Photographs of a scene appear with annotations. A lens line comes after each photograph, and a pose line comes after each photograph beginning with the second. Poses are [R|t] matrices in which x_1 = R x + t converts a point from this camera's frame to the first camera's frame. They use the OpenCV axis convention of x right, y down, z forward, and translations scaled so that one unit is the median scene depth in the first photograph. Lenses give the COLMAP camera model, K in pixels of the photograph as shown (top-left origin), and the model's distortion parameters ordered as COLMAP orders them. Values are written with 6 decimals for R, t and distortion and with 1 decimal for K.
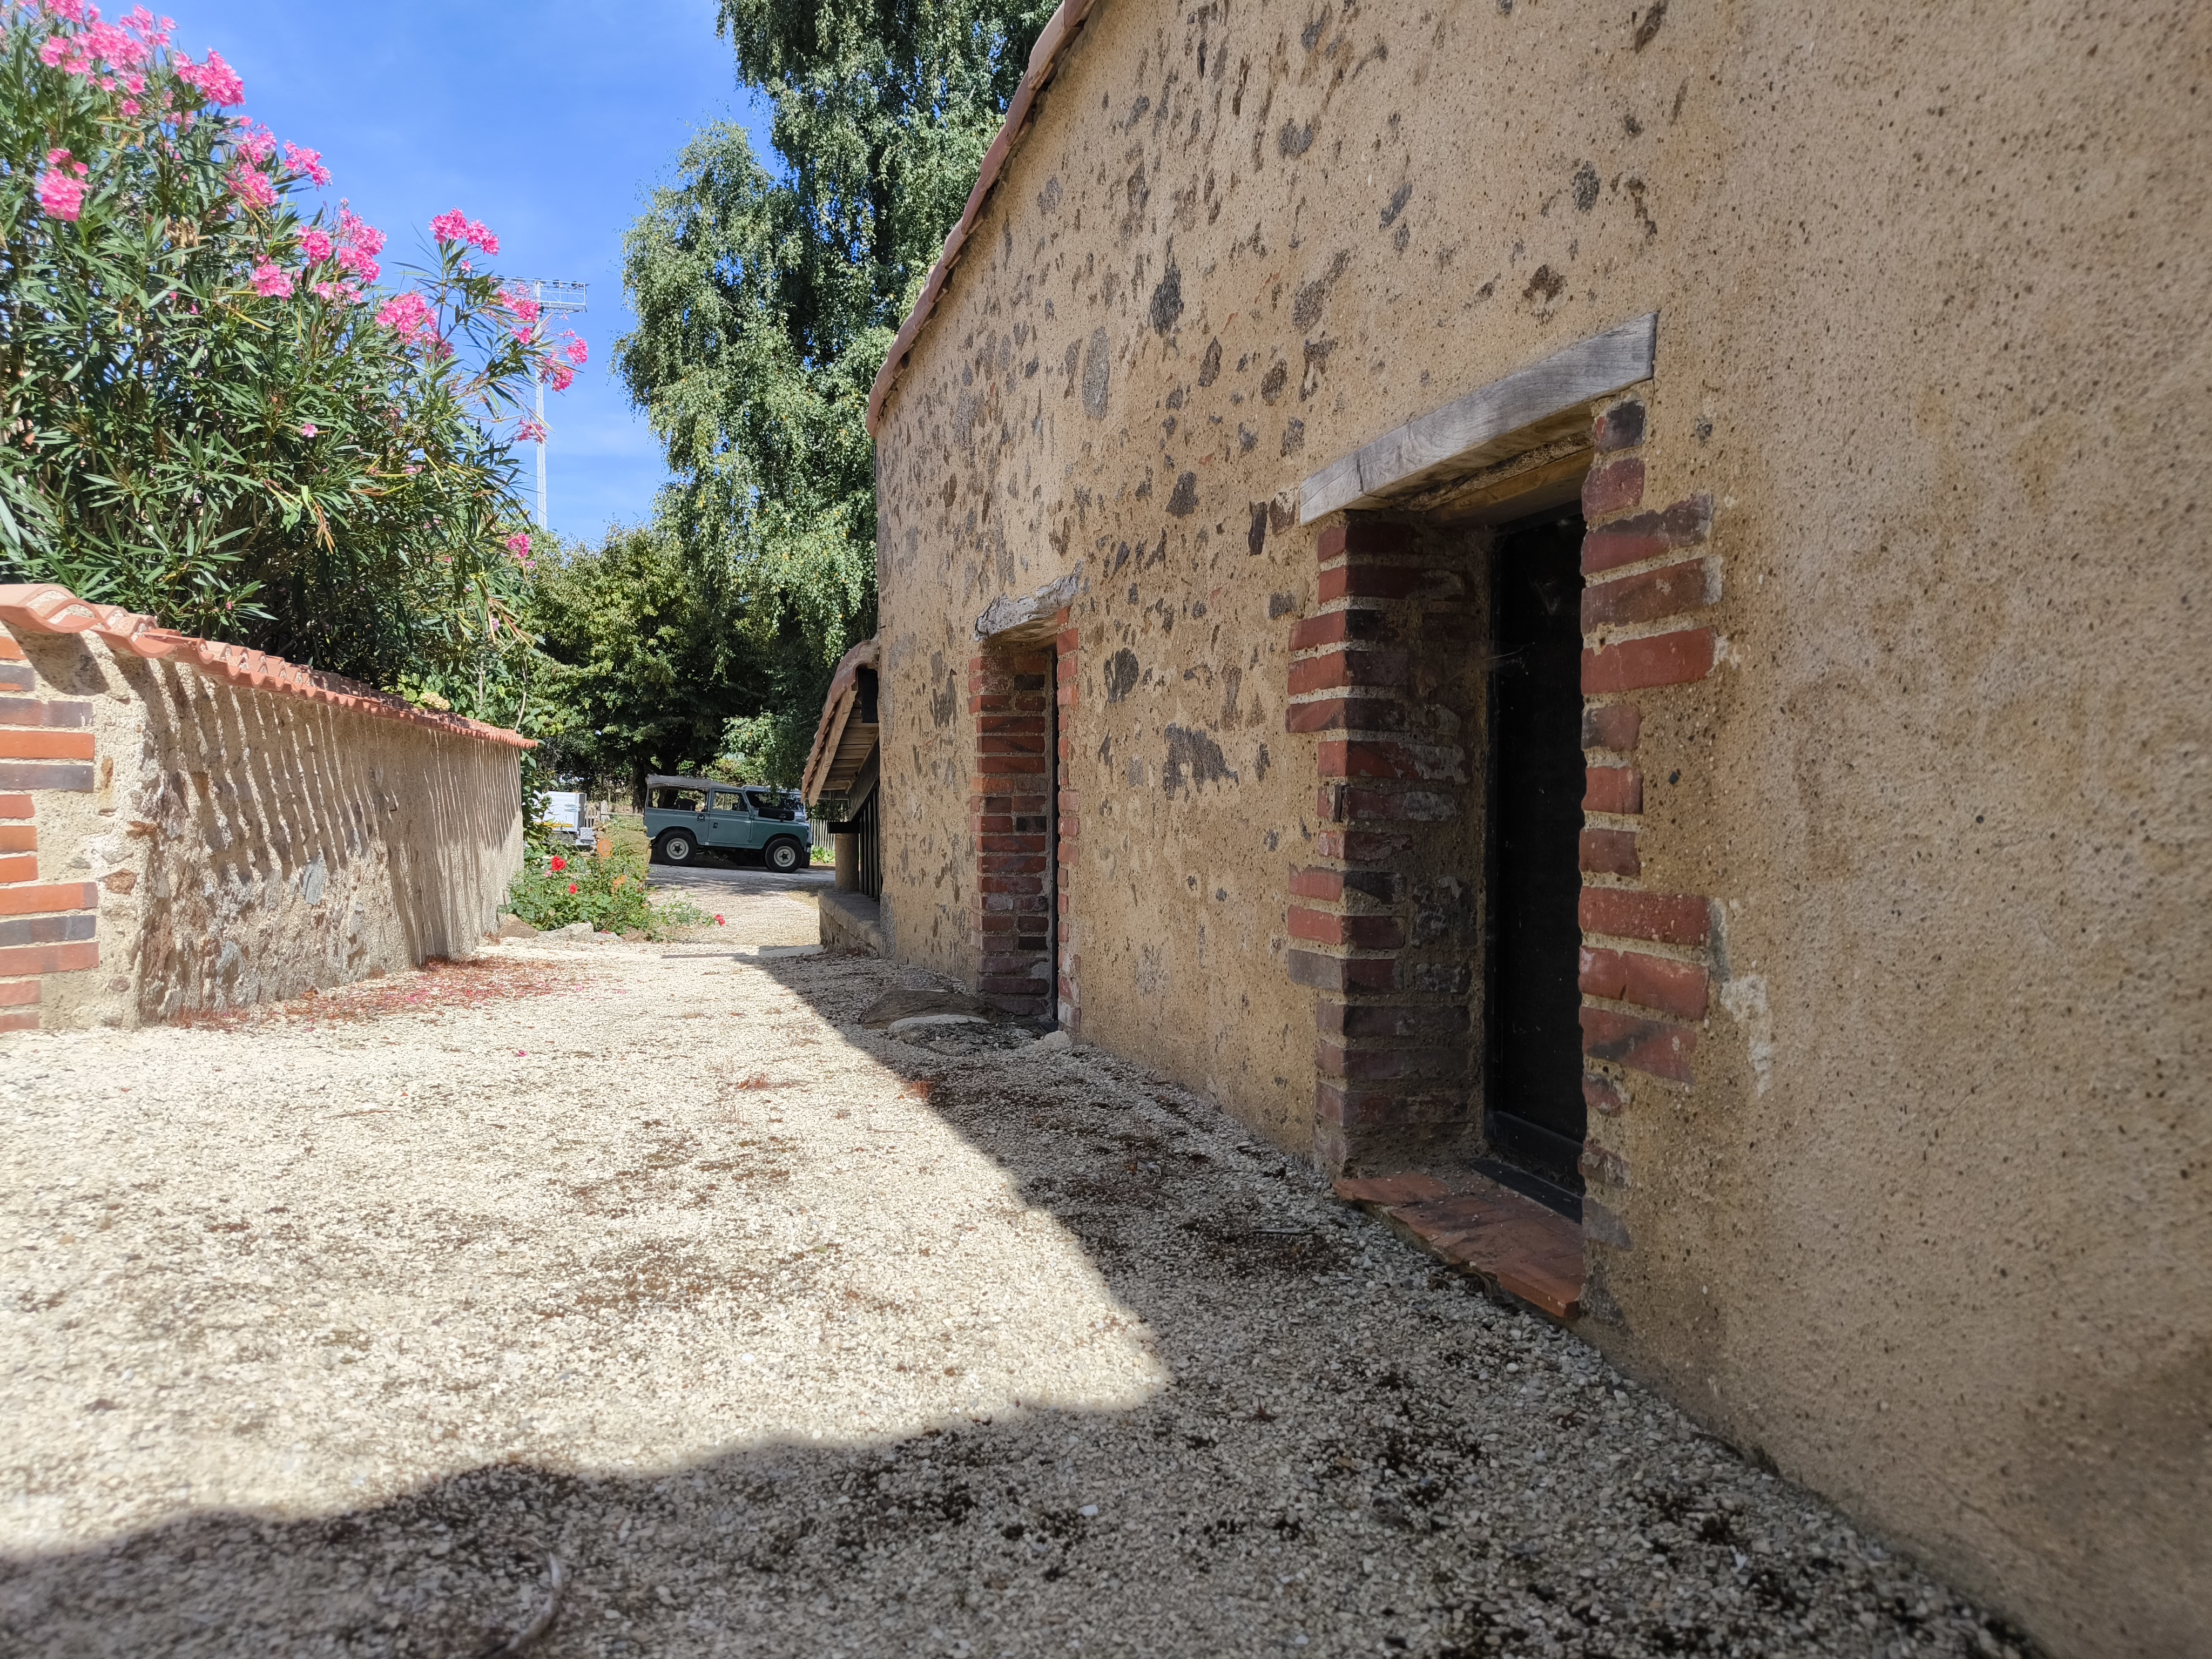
lens RADIAL K [[1524.9, 0, 1106.0], [0, 1524.9, 829.5], [0, 0, 1]] dist [0.040724, -0.045581]
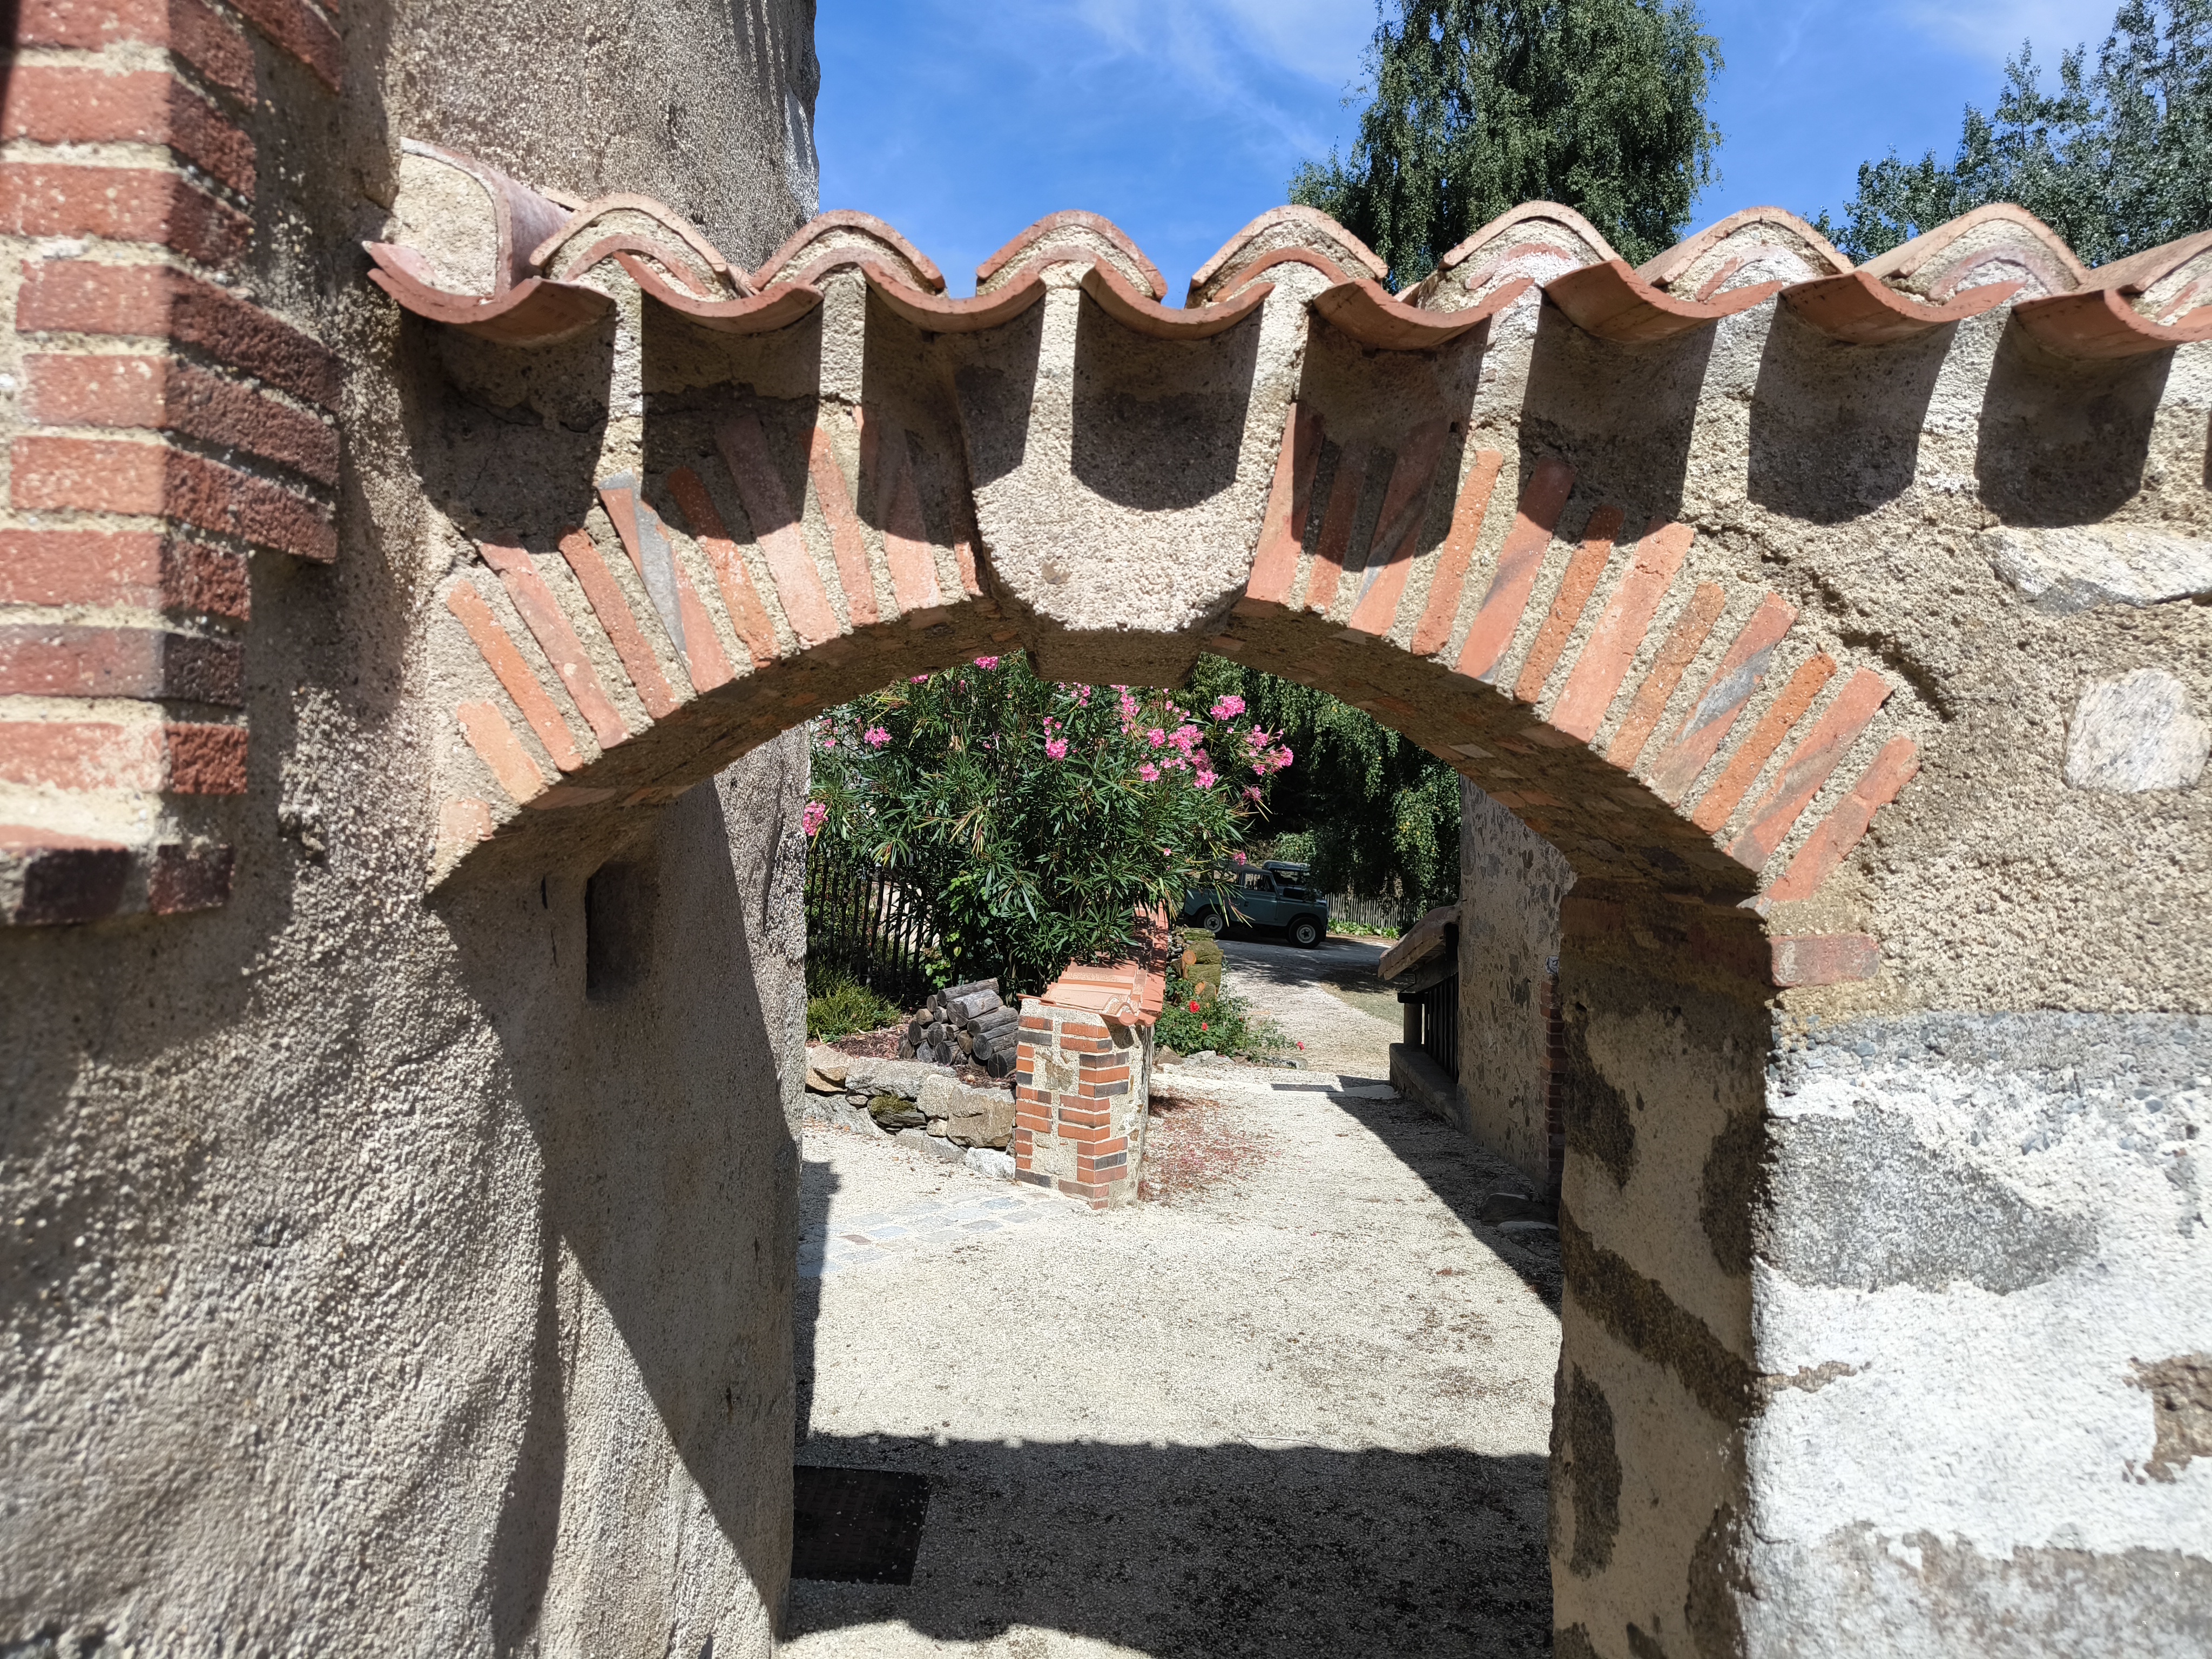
lens RADIAL K [[1524.9, 0, 1106.0], [0, 1524.9, 829.5], [0, 0, 1]] dist [0.040724, -0.045581]
pose [[0.949575, 0.023540, -0.312654, -0.033852], [-0.030676, 0.999369, -0.017922, -0.283004], [0.312035, 0.026609, 0.949698, -0.818813]]
